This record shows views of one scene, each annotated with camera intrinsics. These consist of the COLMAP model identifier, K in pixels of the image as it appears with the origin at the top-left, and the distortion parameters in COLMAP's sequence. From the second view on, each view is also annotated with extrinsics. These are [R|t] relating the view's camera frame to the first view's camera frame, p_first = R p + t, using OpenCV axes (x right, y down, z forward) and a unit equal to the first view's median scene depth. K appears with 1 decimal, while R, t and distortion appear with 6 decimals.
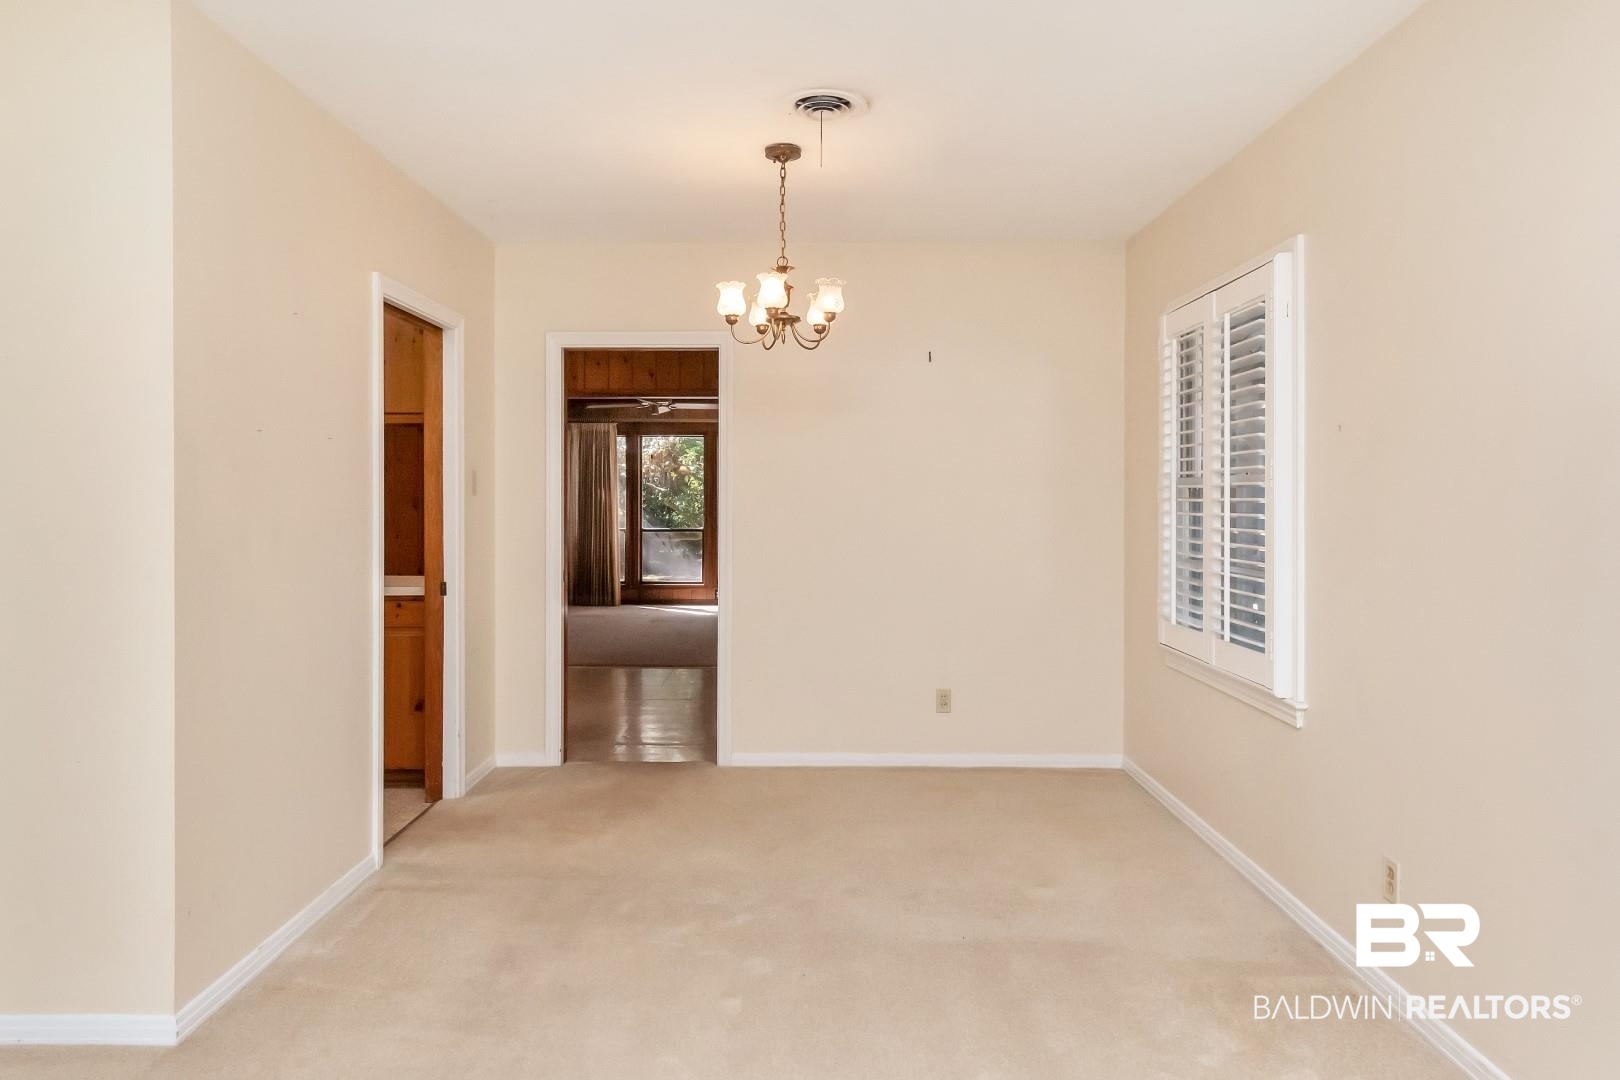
lens RADIAL K [[1009.5, 0, 810.9], [0, 1009.5, 540.2], [0, 0, 1]] dist [-0.001117, -0.003249]
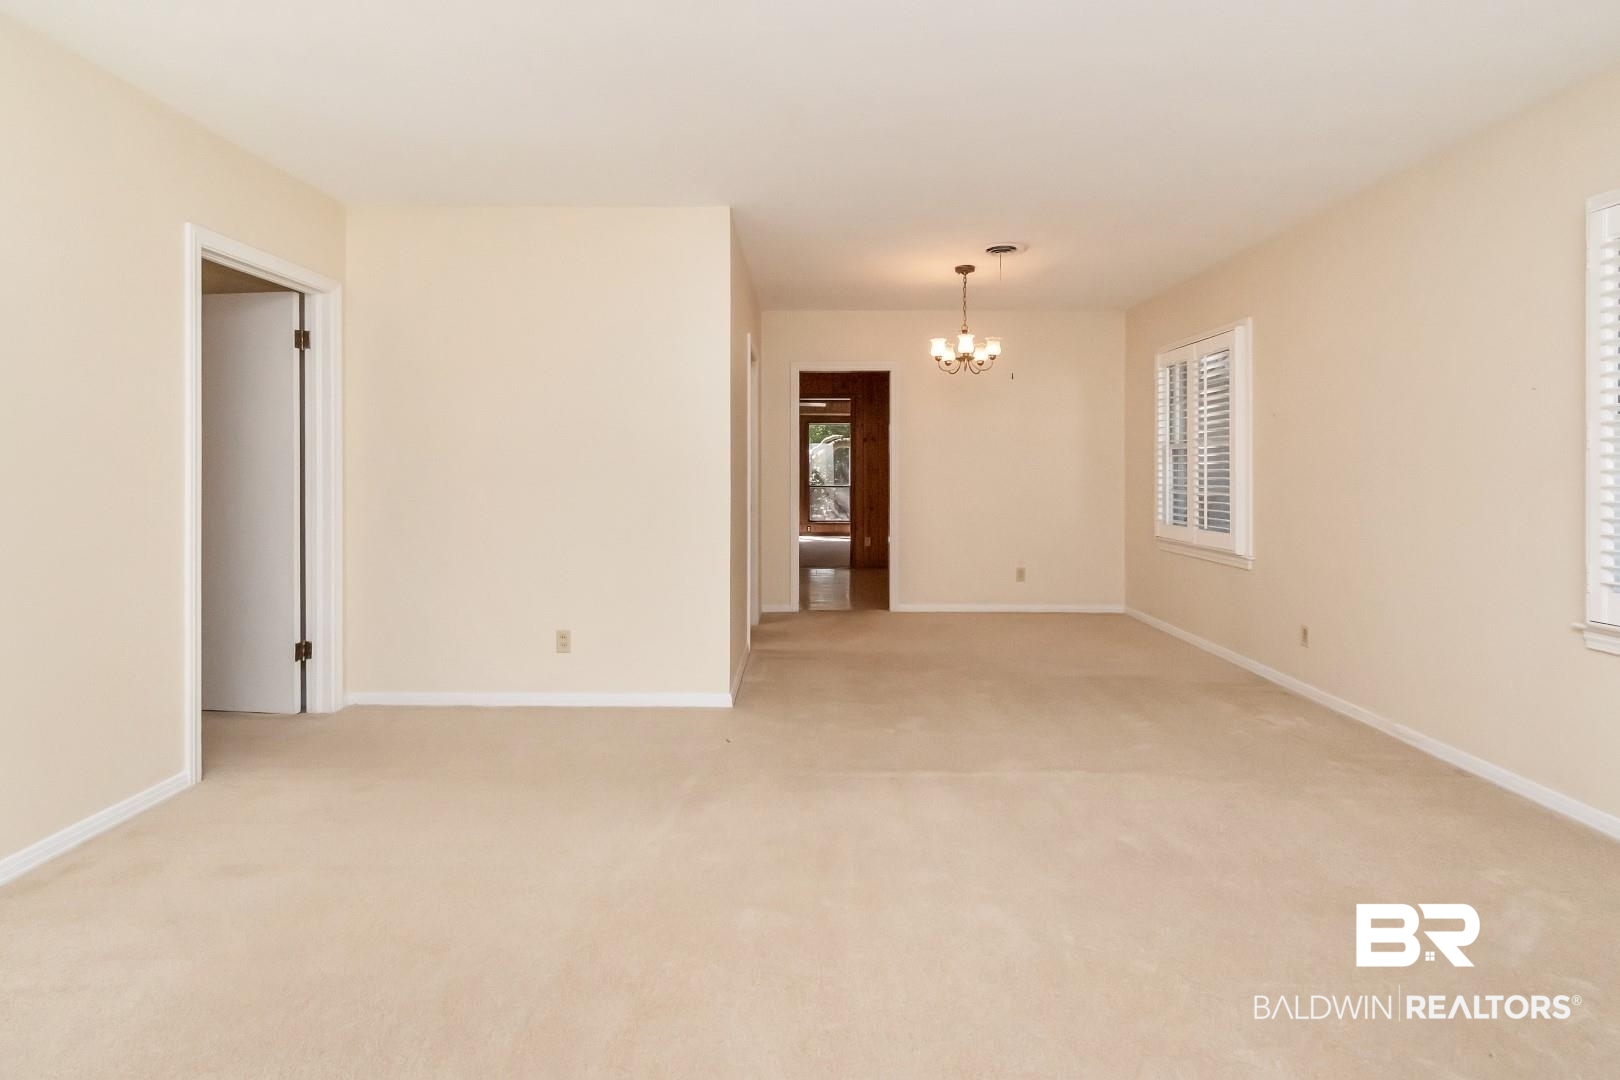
lens RADIAL K [[740.1, 0, 809.7], [0, 740.1, 501.0], [0, 0, 1]] dist [0.002146, -0.001192]
pose [[0.999990, 0.000393, 0.004459, -0.322690], [-0.000378, 0.999995, -0.003278, 0.050343], [-0.004461, 0.003277, 0.999985, -0.371164]]
